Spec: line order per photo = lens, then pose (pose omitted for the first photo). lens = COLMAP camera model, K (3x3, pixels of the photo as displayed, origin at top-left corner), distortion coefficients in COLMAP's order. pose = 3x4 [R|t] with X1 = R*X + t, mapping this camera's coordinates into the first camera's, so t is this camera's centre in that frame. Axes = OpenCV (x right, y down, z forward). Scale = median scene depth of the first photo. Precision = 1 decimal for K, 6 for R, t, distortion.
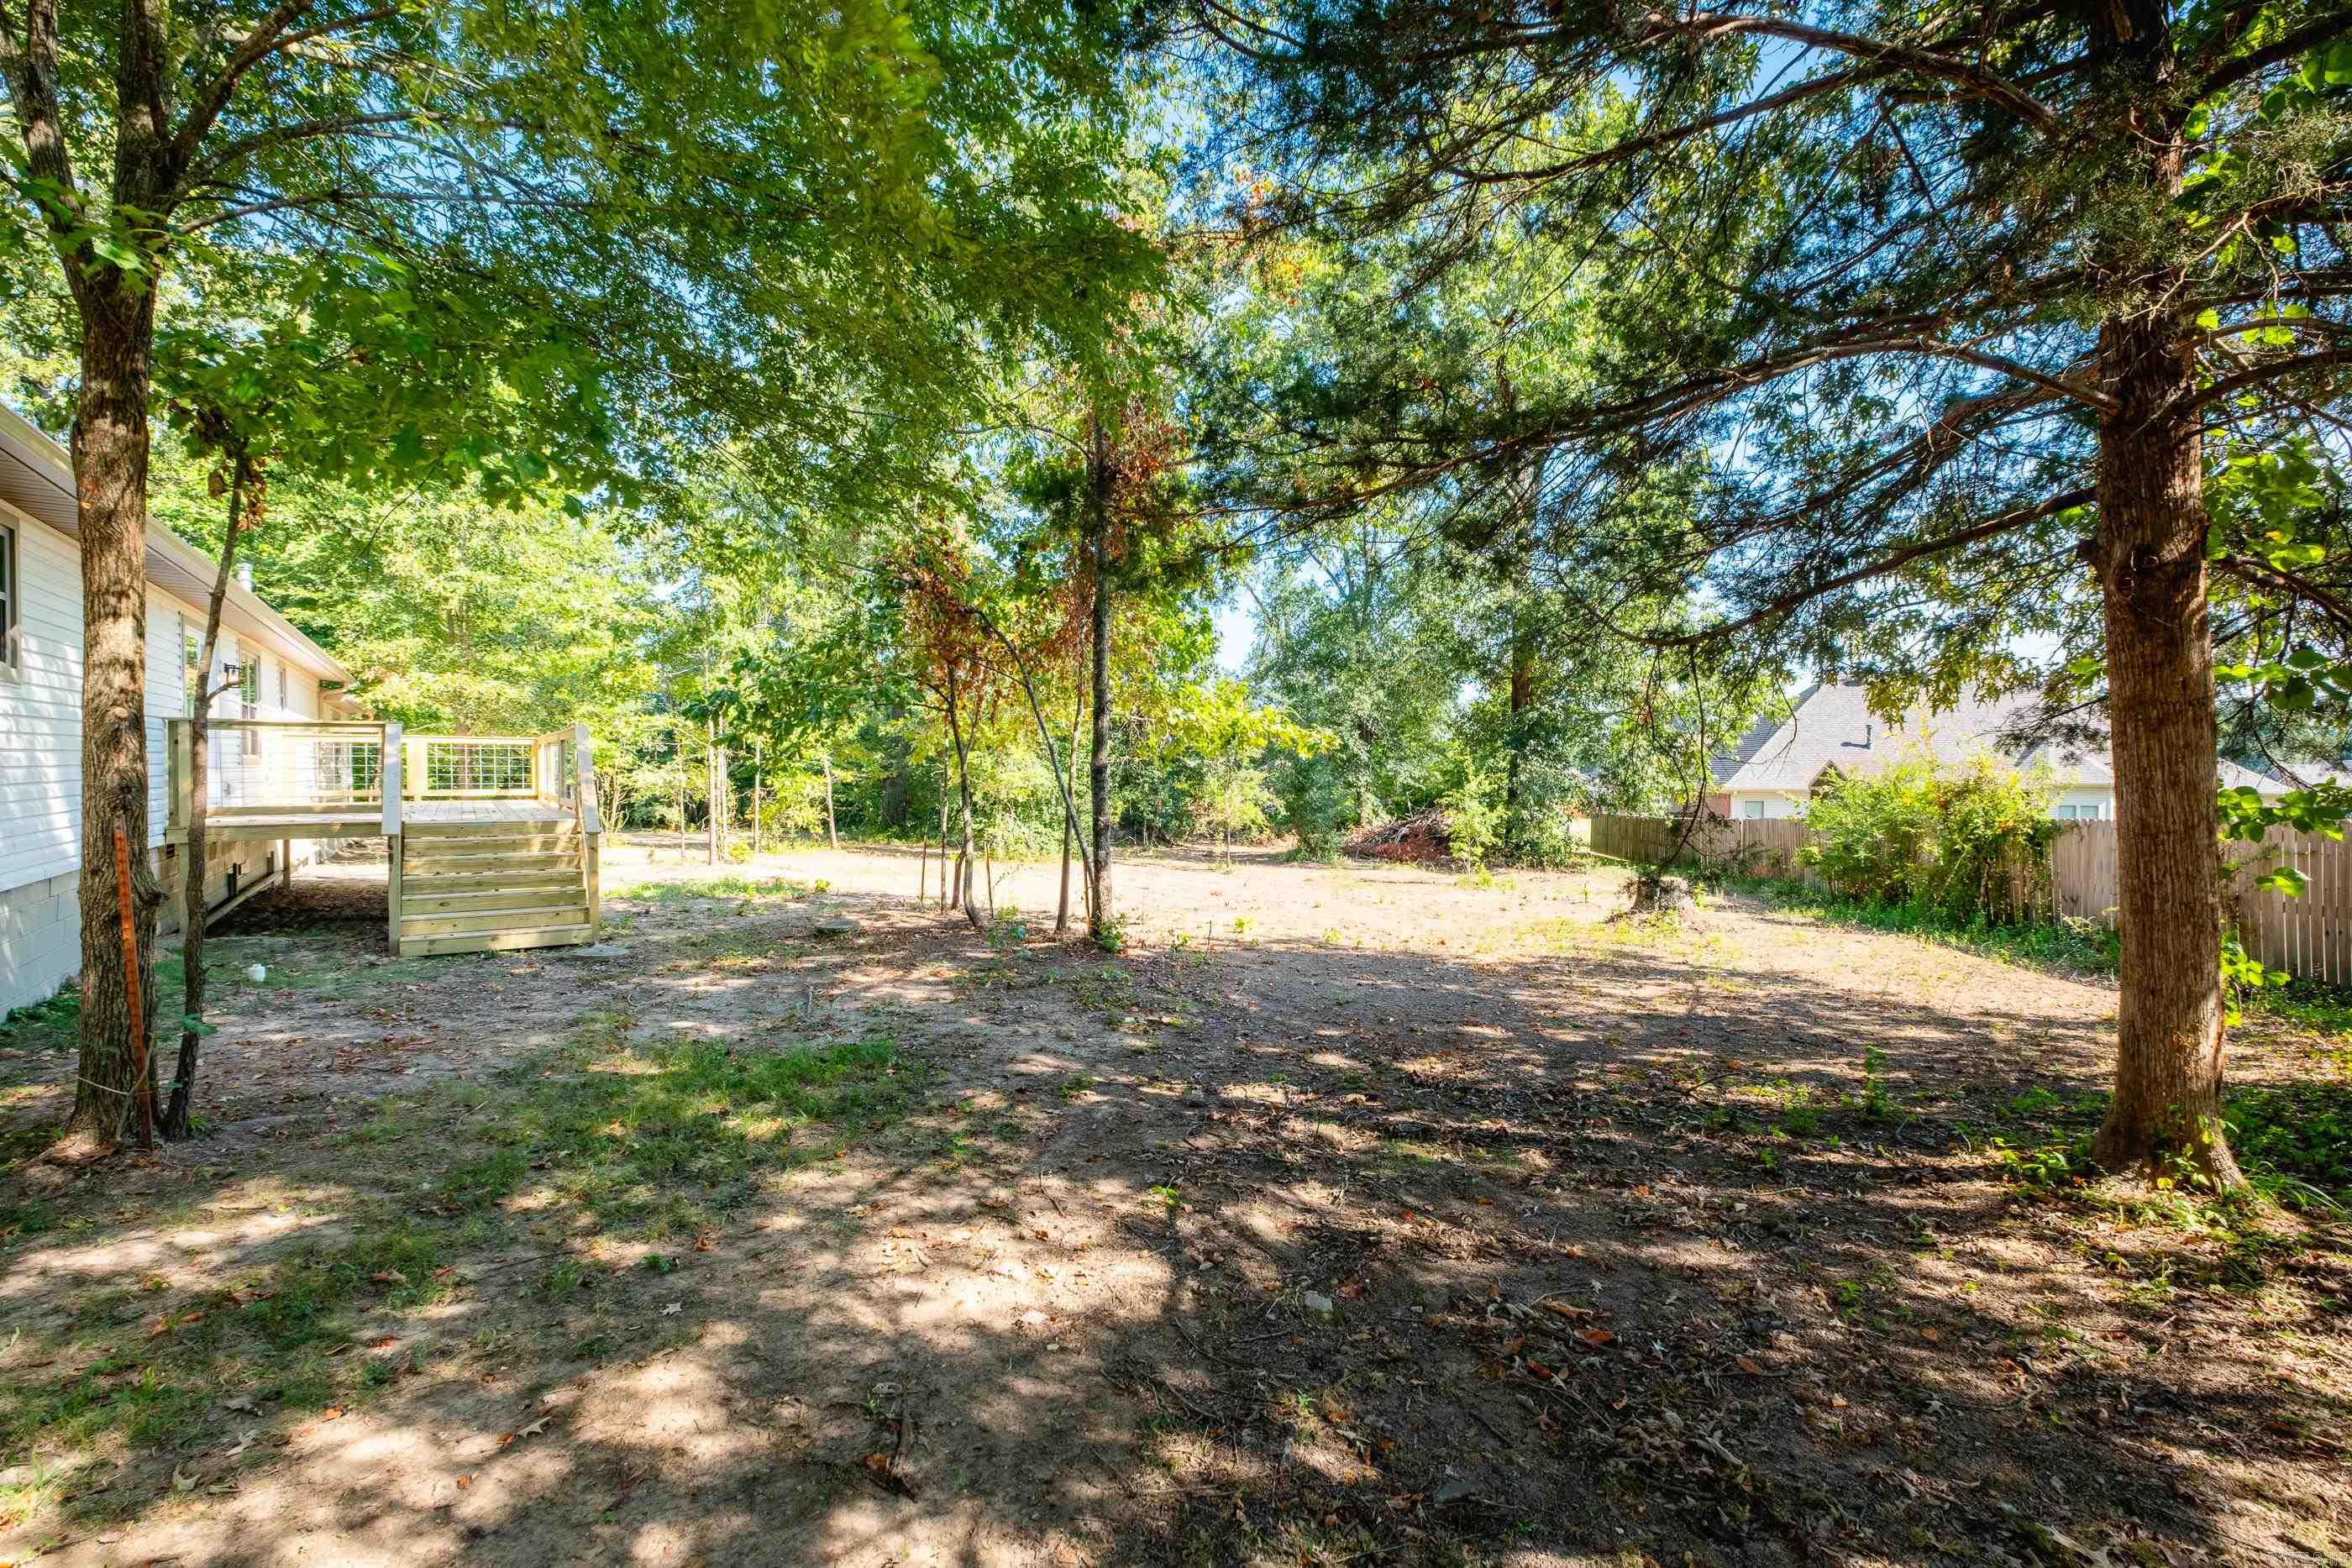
lens RADIAL K [[1036.3, 0, 1216.3], [0, 1036.3, 776.8], [0, 0, 1]] dist [-0.022657, 0.000090]
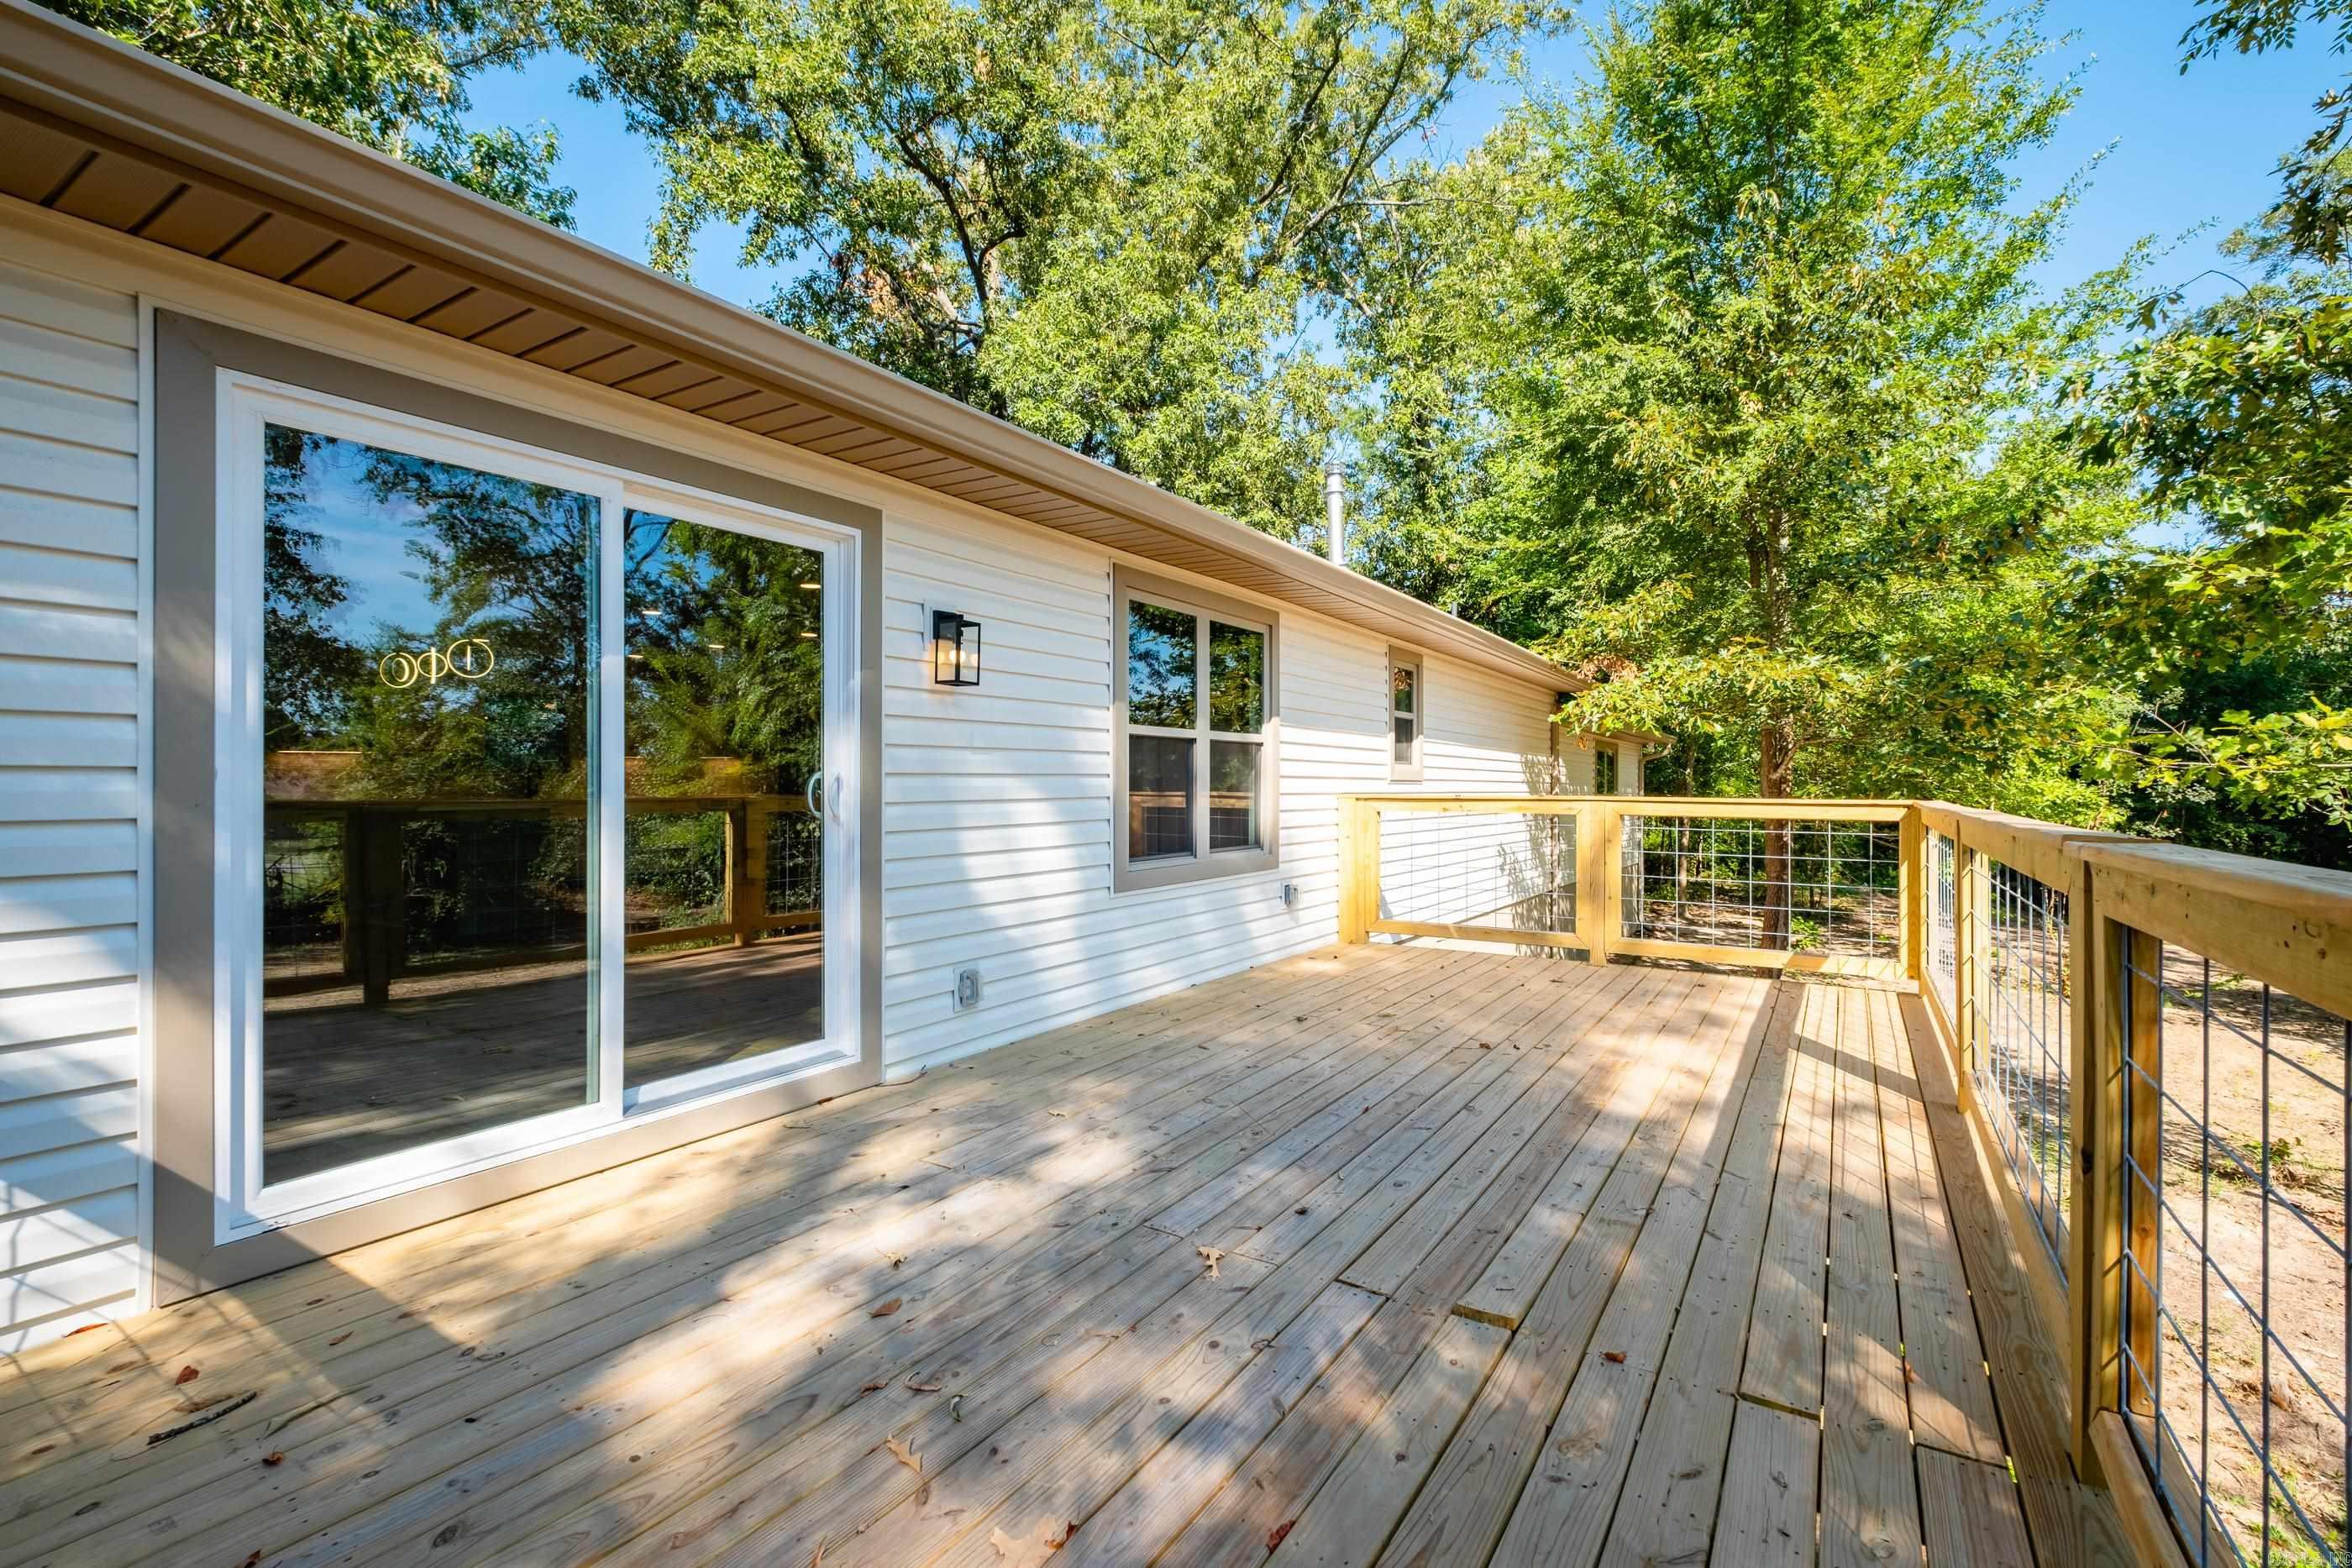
lens RADIAL K [[1017.1, 0, 1239.8], [0, 1017.1, 796.4], [0, 0, 1]] dist [-0.000089, -0.003596]
pose [[0.391996, 0.003745, -0.919959, -0.404114], [-0.011026, 0.999939, -0.000627, -0.030723], [0.919901, 0.010389, 0.392013, 0.608027]]
